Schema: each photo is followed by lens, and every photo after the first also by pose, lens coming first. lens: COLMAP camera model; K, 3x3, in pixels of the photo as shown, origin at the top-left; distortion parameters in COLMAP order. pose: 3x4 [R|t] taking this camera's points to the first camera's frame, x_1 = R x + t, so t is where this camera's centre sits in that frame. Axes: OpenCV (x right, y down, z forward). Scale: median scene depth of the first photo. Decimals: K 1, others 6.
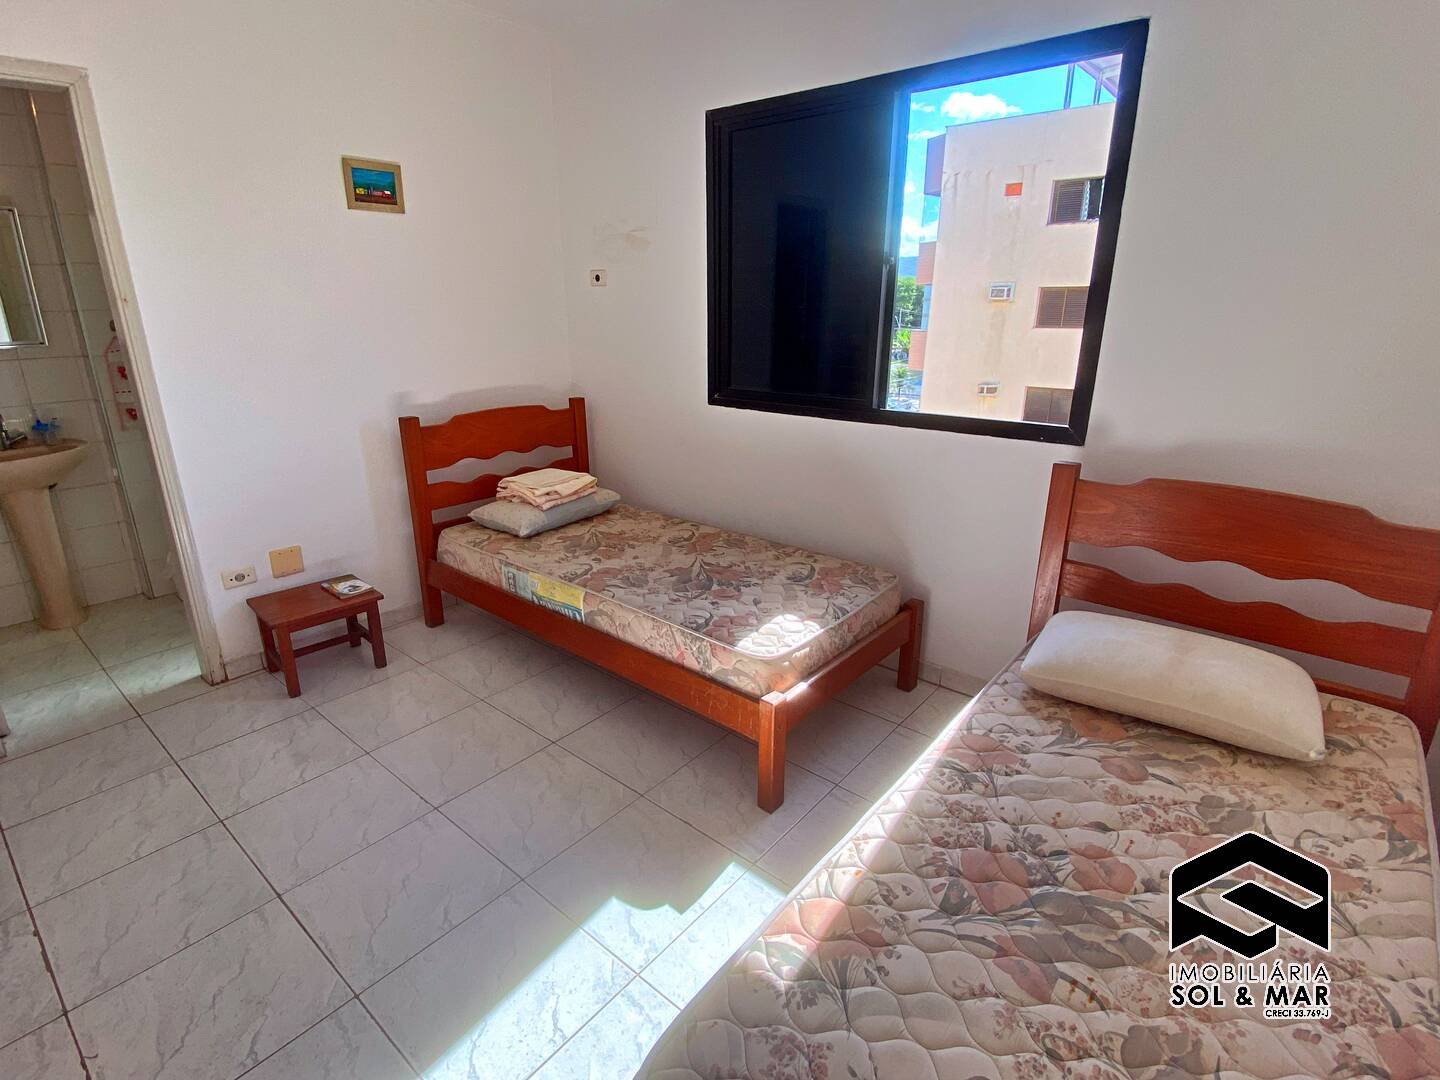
lens RADIAL K [[713.2, 0, 720.7], [0, 713.2, 534.5], [0, 0, 1]] dist [-0.004351, -0.003430]
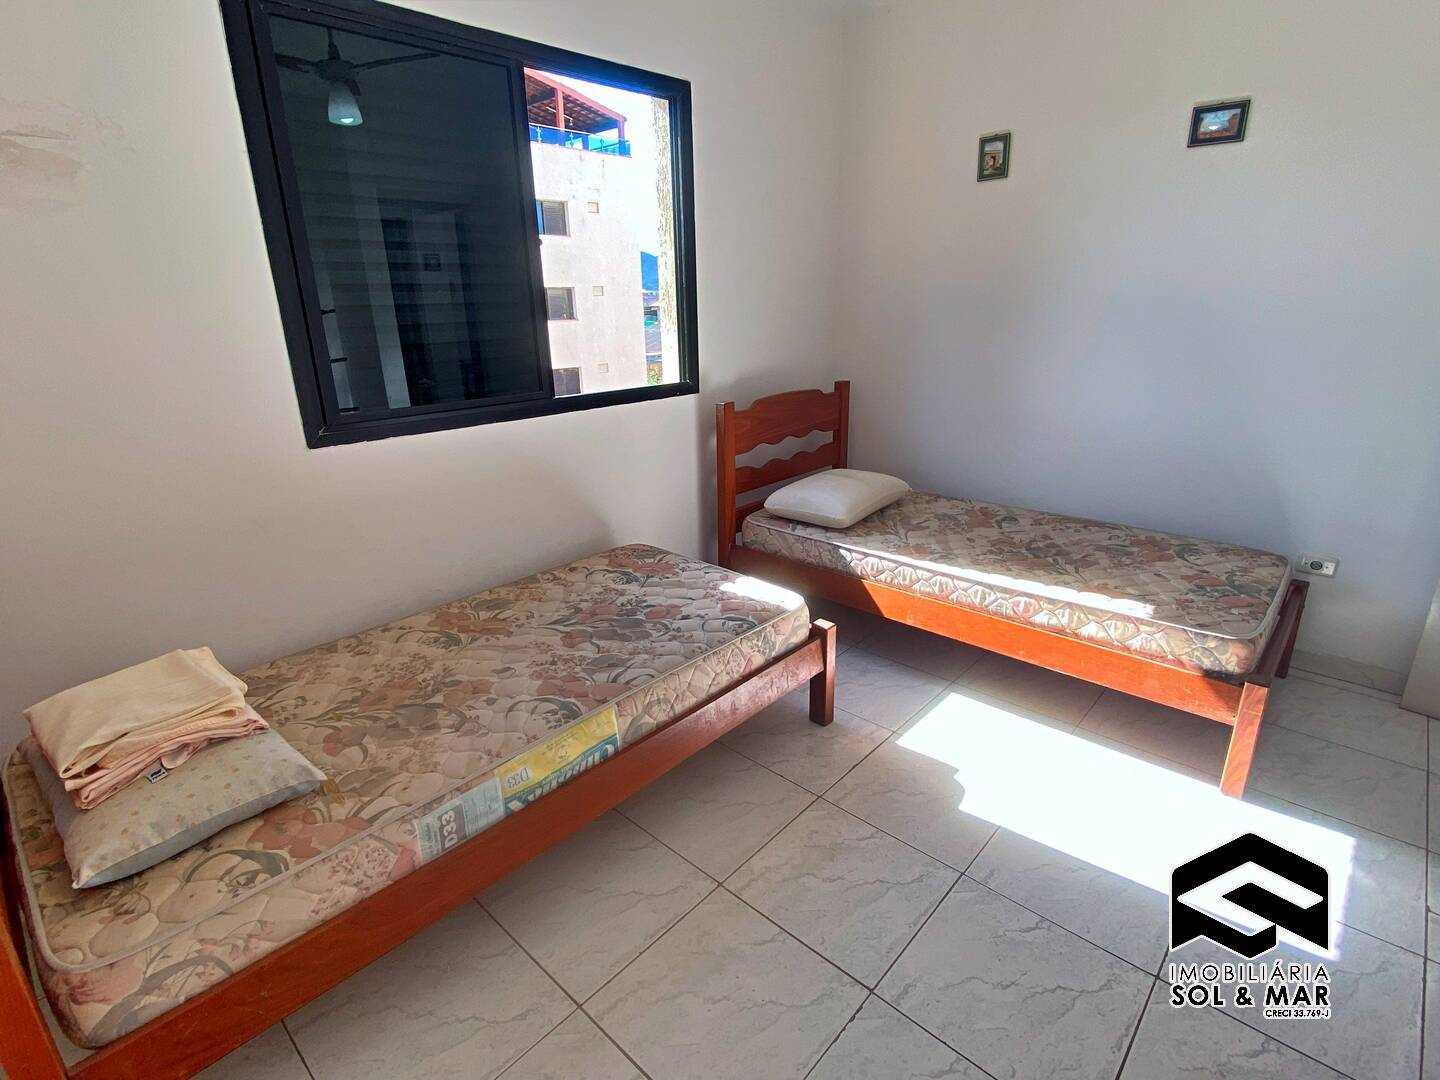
lens RADIAL K [[713.2, 0, 721.9], [0, 713.2, 536.5], [0, 0, 1]] dist [-0.004351, -0.003430]
pose [[0.035703, -0.319456, 0.946928, -0.750362], [0.321792, 0.900742, 0.291742, -0.220852], [-0.946137, 0.294298, 0.134957, 0.736958]]
